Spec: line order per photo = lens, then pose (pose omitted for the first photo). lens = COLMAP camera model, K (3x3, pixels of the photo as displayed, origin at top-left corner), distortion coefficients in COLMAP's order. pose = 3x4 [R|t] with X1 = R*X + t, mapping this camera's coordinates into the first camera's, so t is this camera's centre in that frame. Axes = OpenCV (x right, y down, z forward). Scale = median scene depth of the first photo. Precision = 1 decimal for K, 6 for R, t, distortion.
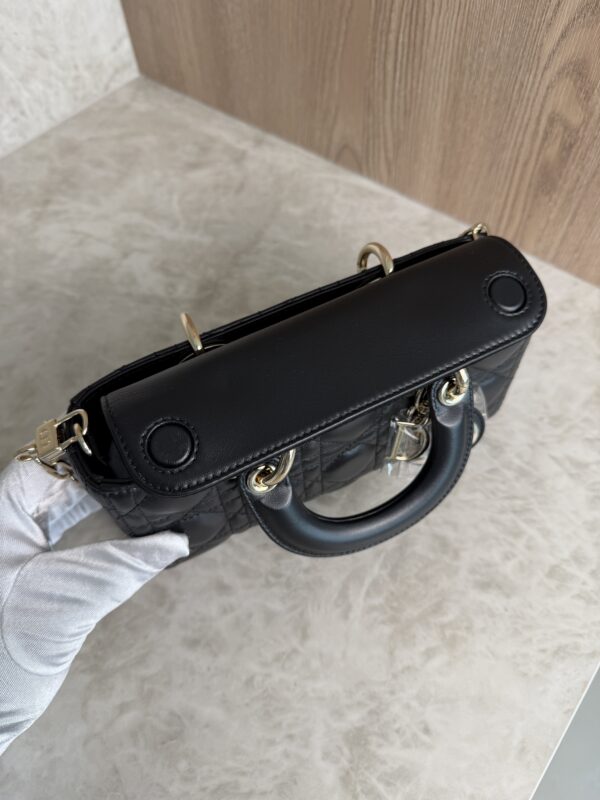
lens RADIAL K [[587.8, 0, 297.1], [0, 587.8, 399.6], [0, 0, 1]] dist [-0.036878, 0.006643]
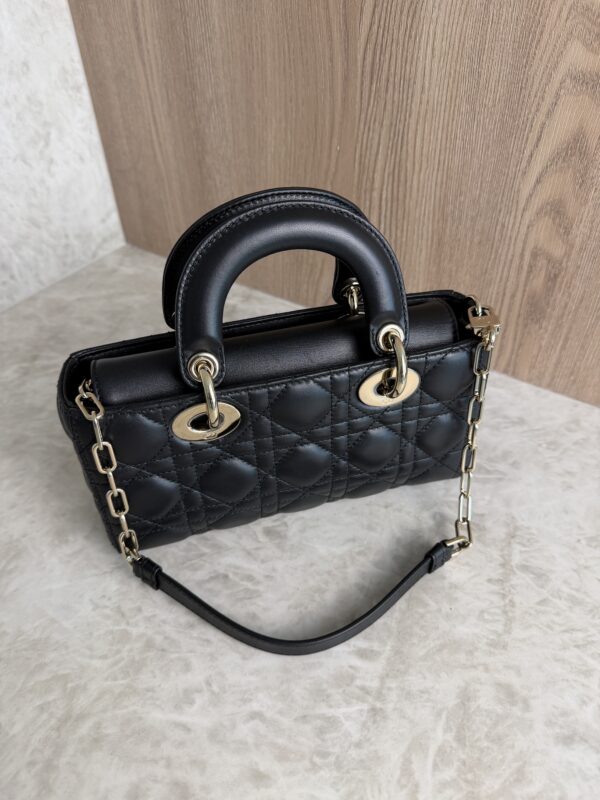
lens RADIAL K [[581.6, 0, 302.1], [0, 581.6, 400.4], [0, 0, 1]] dist [-0.026775, 0.003307]
pose [[0.995101, -0.052281, 0.083906, -0.107904], [0.073015, 0.960859, -0.267241, 0.036867], [-0.066651, 0.272058, 0.959970, 0.085298]]
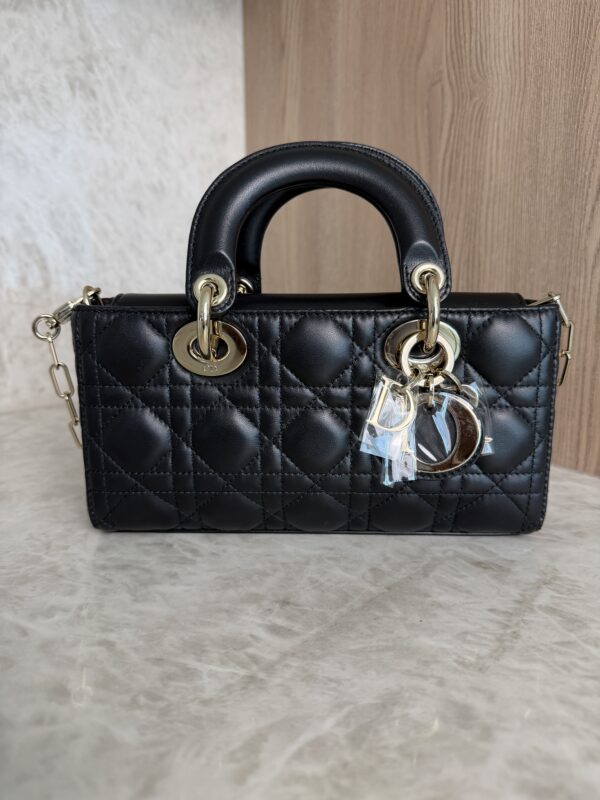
lens RADIAL K [[585.6, 0, 299.5], [0, 585.6, 397.8], [0, 0, 1]] dist [-0.035881, 0.009687]
pose [[0.965276, 0.086173, -0.246608, 0.217704], [-0.235084, 0.698216, -0.676188, 0.451457], [0.113916, 0.710682, 0.694229, 0.425870]]
